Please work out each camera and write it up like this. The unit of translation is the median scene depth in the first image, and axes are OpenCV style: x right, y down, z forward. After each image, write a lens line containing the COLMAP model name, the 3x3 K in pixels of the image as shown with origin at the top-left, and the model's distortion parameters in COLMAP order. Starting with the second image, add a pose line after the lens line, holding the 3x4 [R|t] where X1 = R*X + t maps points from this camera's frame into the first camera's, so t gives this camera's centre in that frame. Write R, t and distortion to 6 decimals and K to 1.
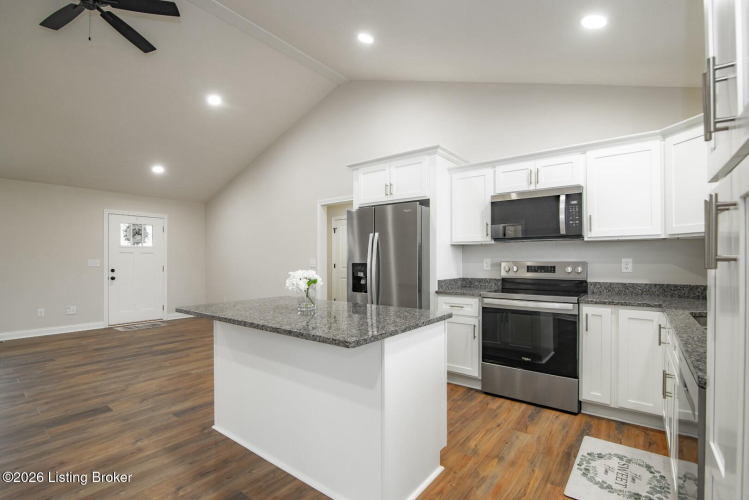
lens RADIAL K [[353.7, 0, 375.0], [0, 353.7, 255.7], [0, 0, 1]] dist [-0.015297, 0.001414]
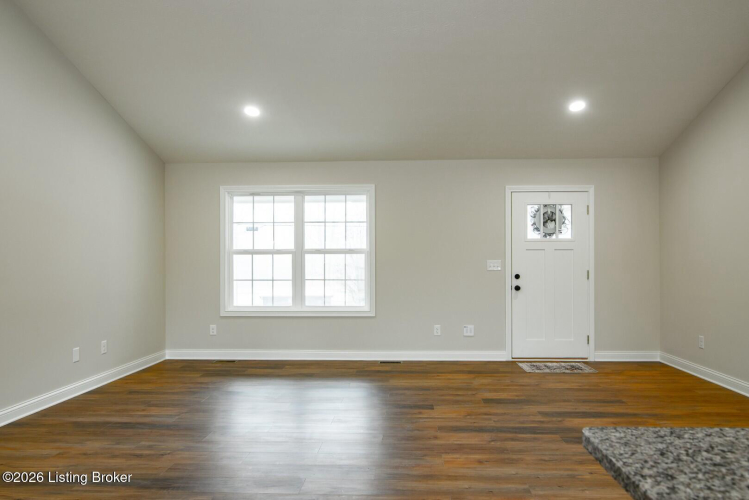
lens RADIAL K [[505.8, 0, 379.7], [0, 505.8, 264.5], [0, 0, 1]] dist [-0.004069, 0.000149]
pose [[0.583627, 0.006757, -0.811993, -0.223573], [0.010196, 0.999826, 0.015648, 0.002616], [0.811958, -0.017412, 0.583457, 0.427518]]
